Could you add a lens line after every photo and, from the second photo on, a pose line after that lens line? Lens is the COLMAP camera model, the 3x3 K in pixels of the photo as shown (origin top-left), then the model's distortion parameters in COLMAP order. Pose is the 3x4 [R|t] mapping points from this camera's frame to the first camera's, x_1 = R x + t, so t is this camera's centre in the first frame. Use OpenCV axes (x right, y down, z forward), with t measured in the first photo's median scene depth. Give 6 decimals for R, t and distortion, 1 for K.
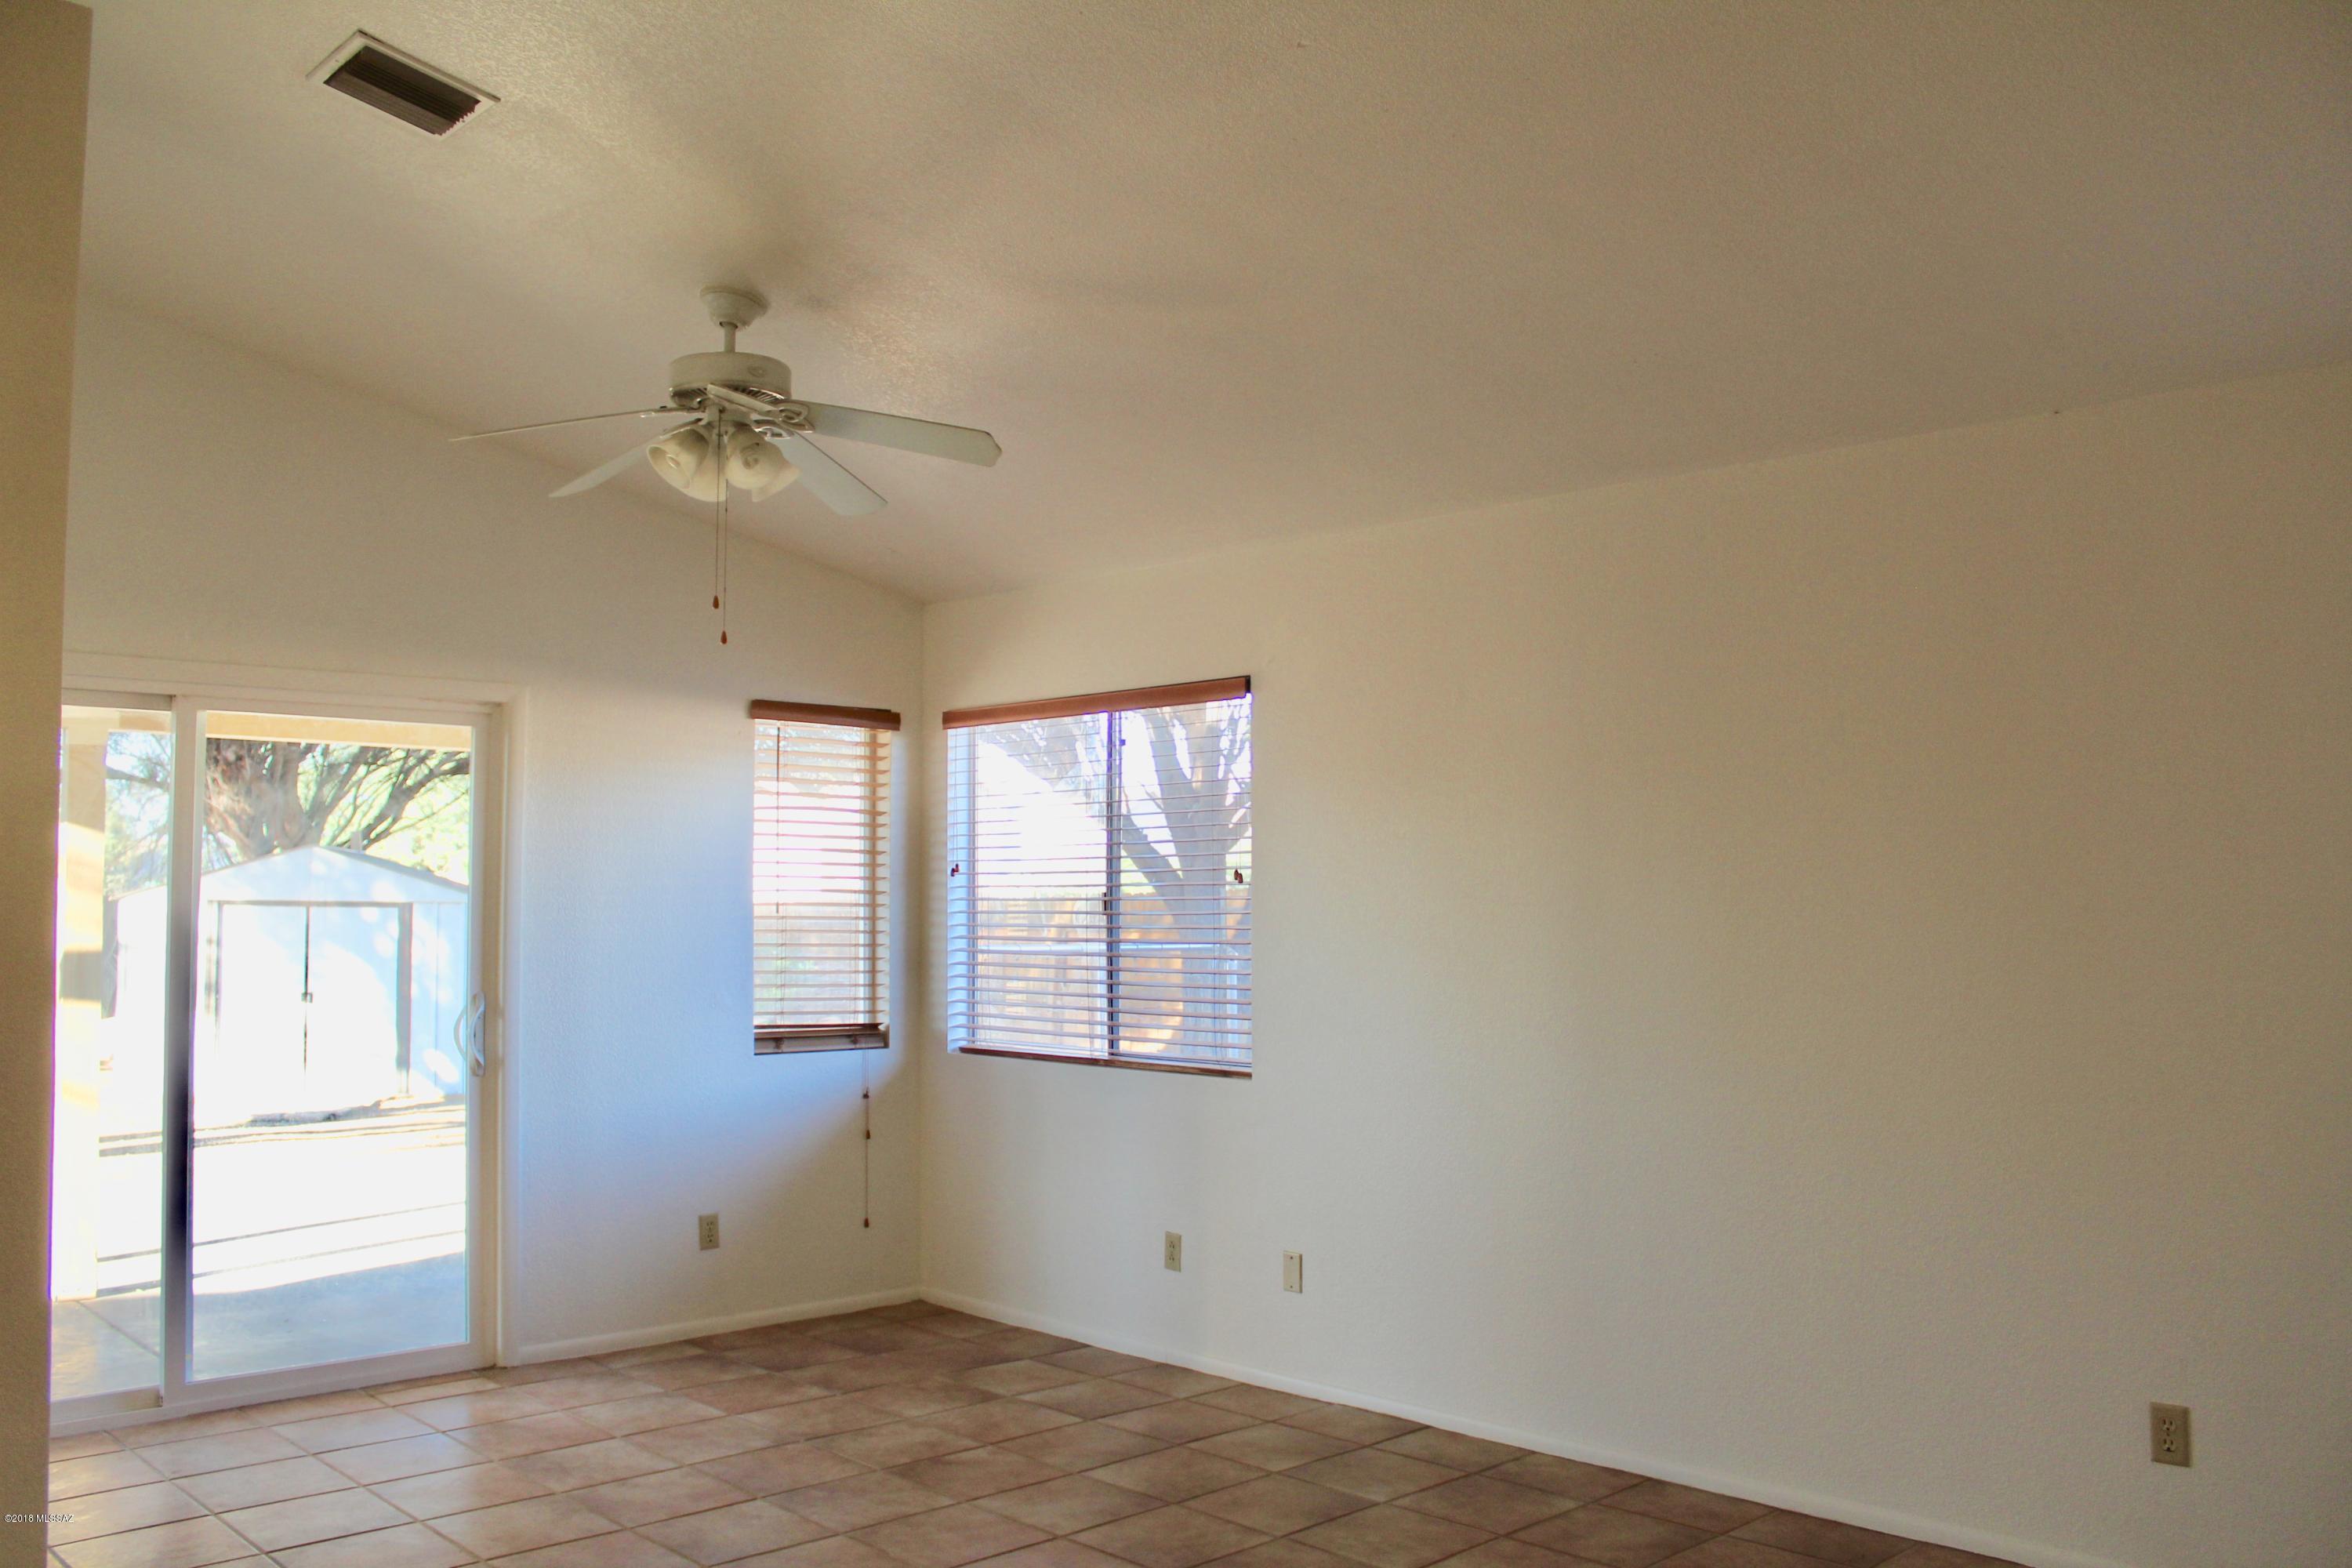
lens RADIAL K [[1958.6, 0, 1148.5], [0, 1958.6, 792.1], [0, 0, 1]] dist [-0.165094, 0.144429]
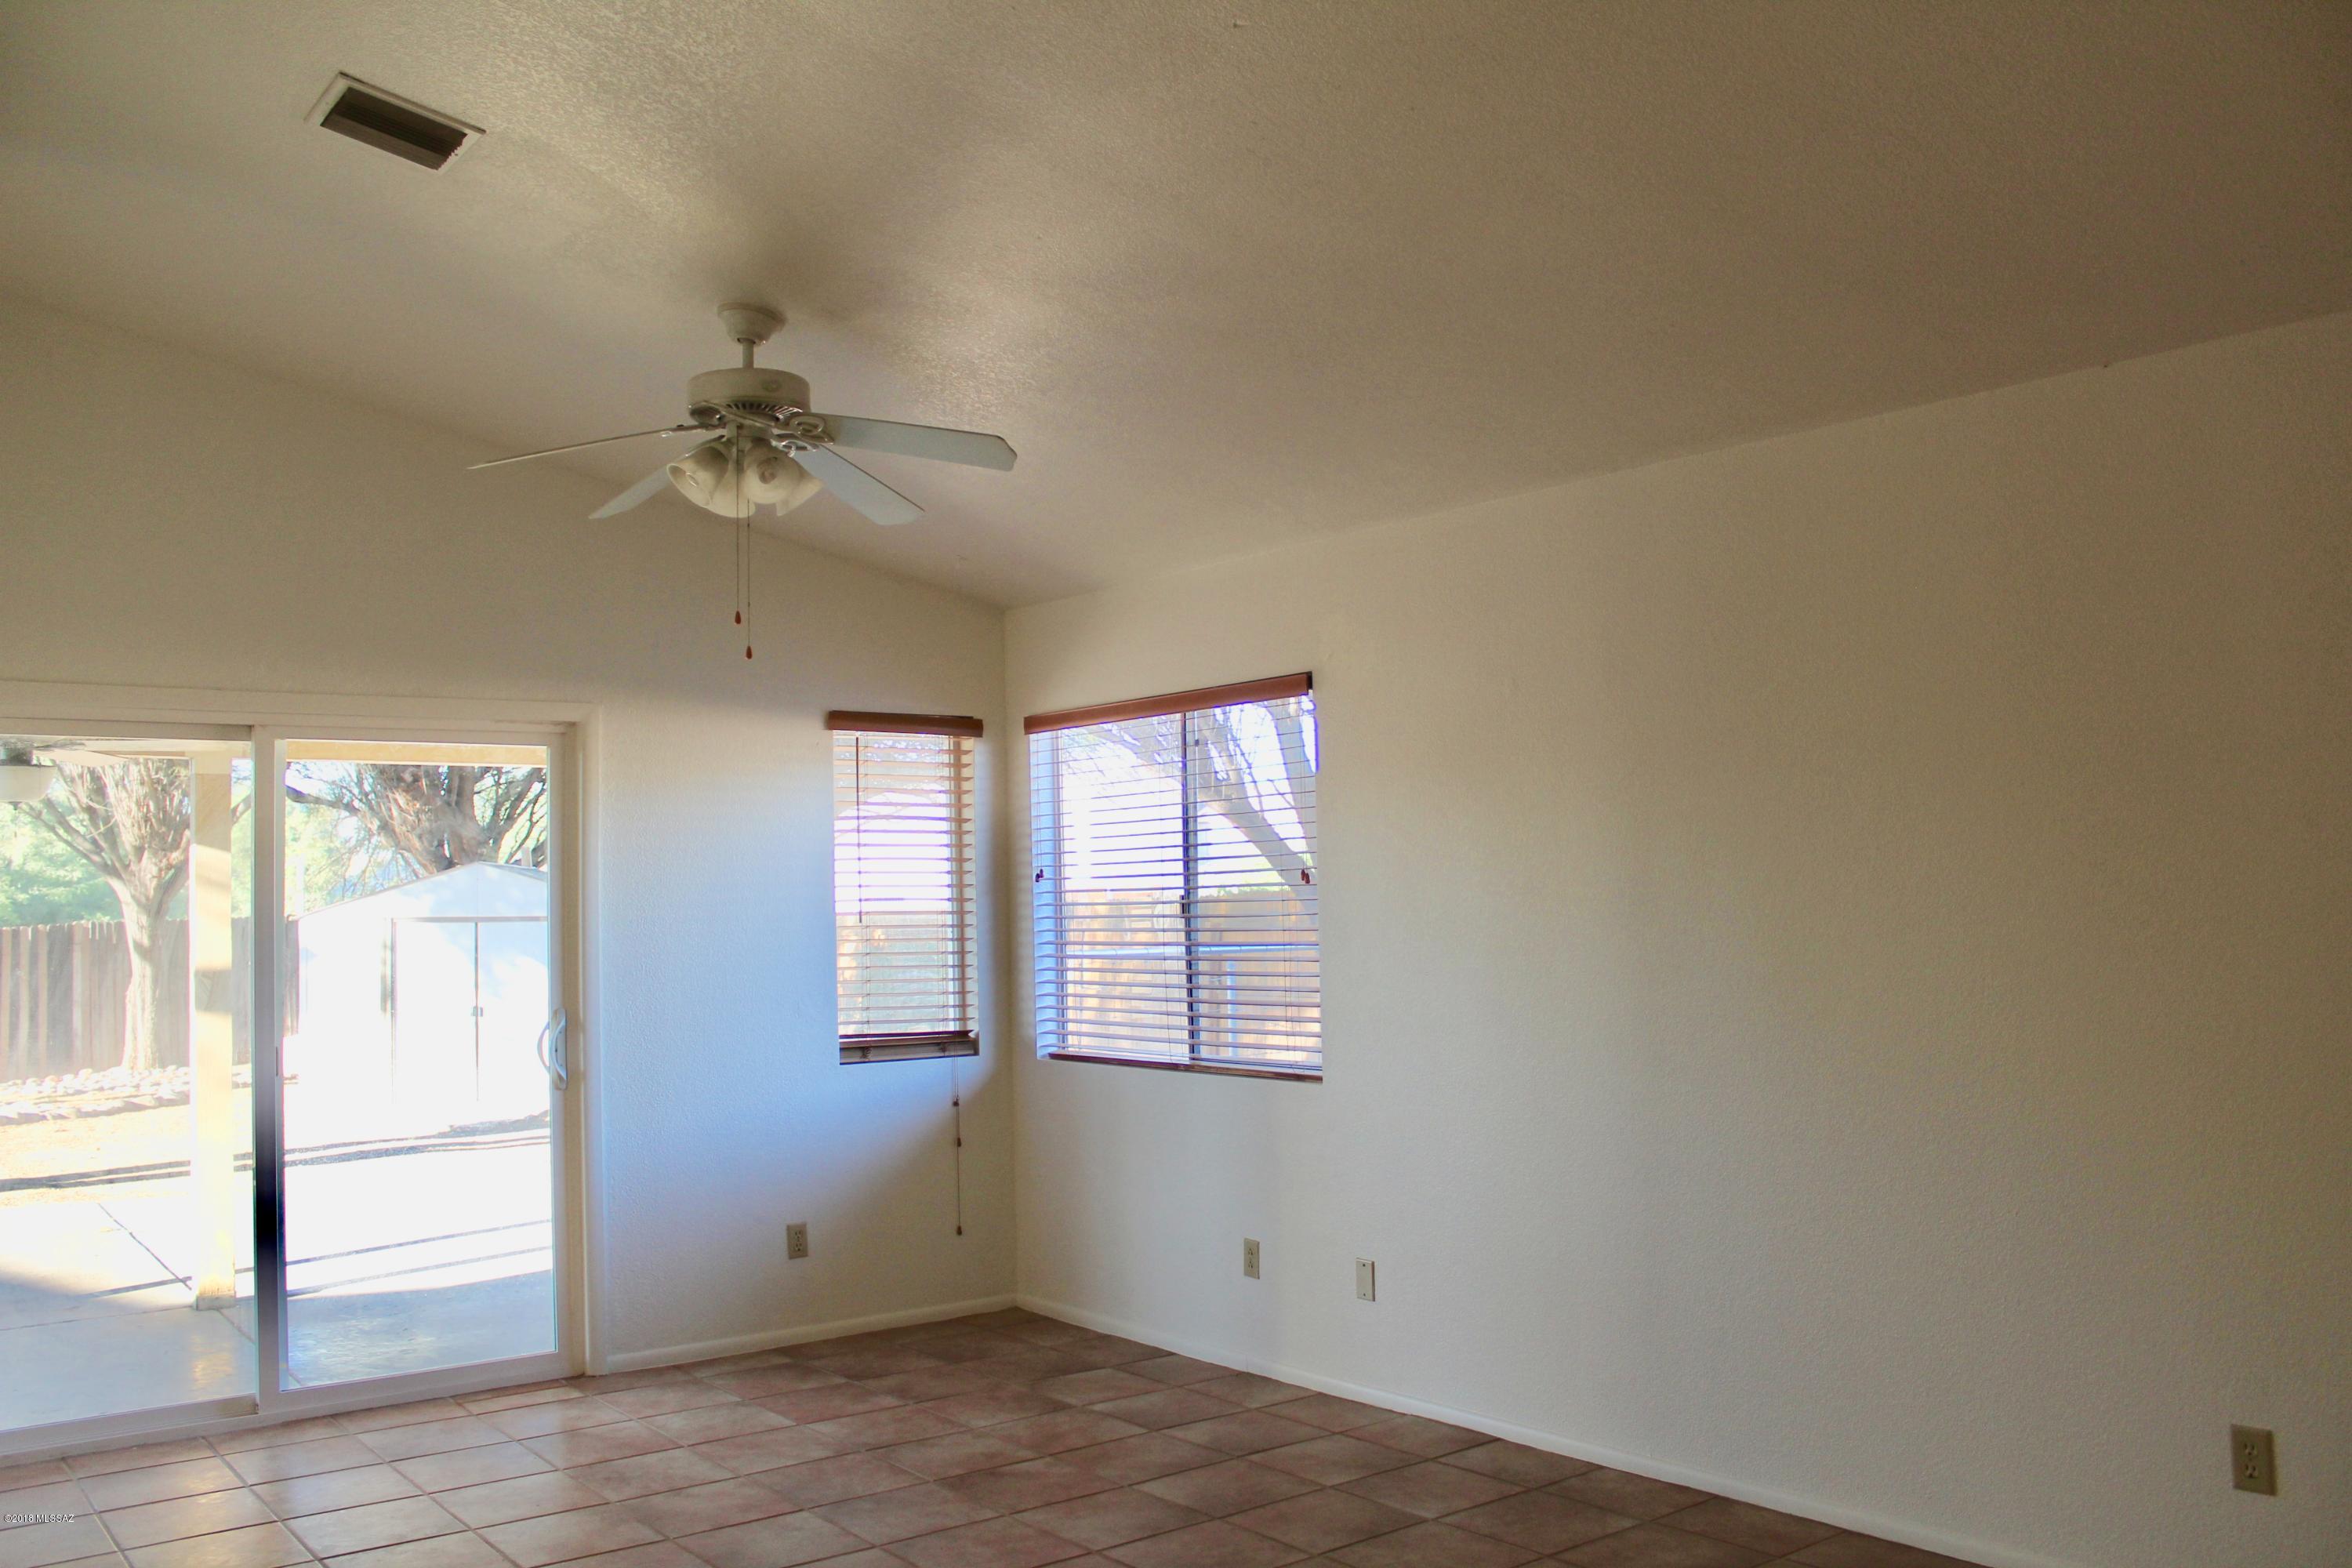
lens RADIAL K [[1958.6, 0, 1148.5], [0, 1958.6, 792.1], [0, 0, 1]] dist [-0.165094, 0.144429]
pose [[0.994608, -0.026754, -0.100196, 0.067250], [0.026938, 0.999637, 0.000476, -0.001937], [0.100147, -0.003173, 0.994968, 0.016317]]
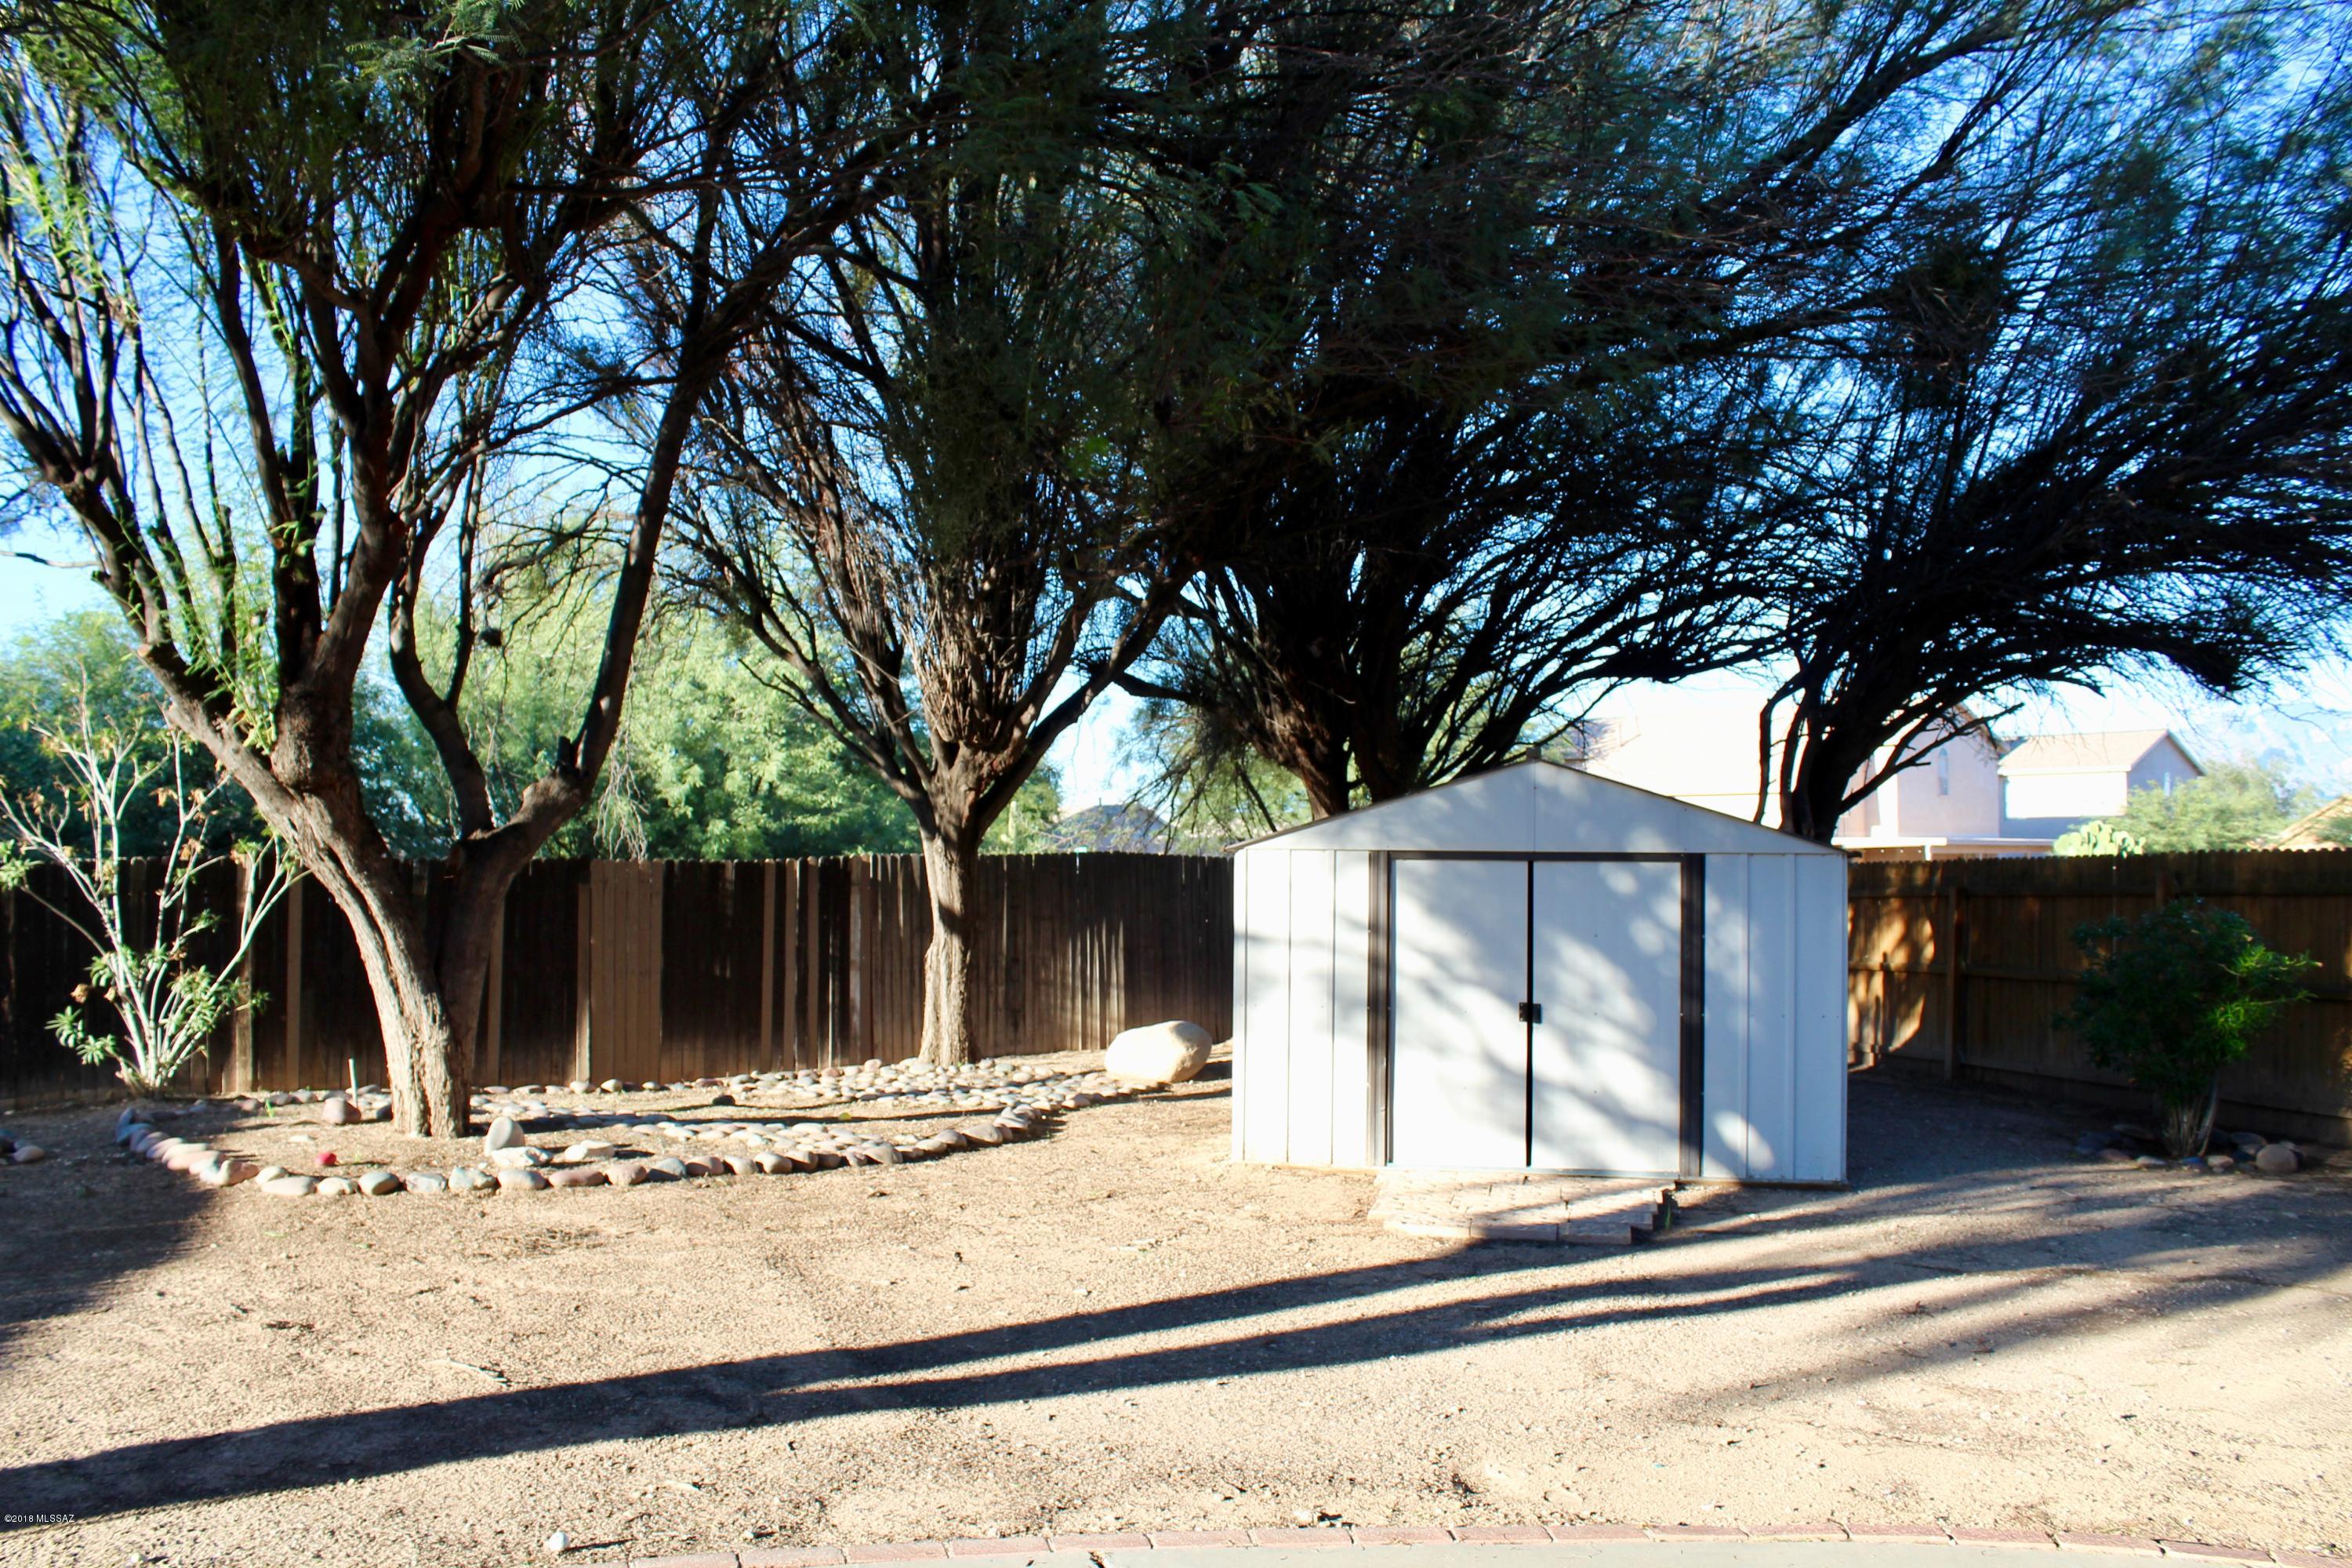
lens RADIAL K [[1958.6, 0, 1148.5], [0, 1958.6, 792.1], [0, 0, 1]] dist [-0.165094, 0.144429]
pose [[0.906466, -0.008769, -0.422188, -0.794137], [0.014766, 0.999831, 0.010936, 0.081132], [0.422021, -0.016147, 0.906442, 1.068486]]
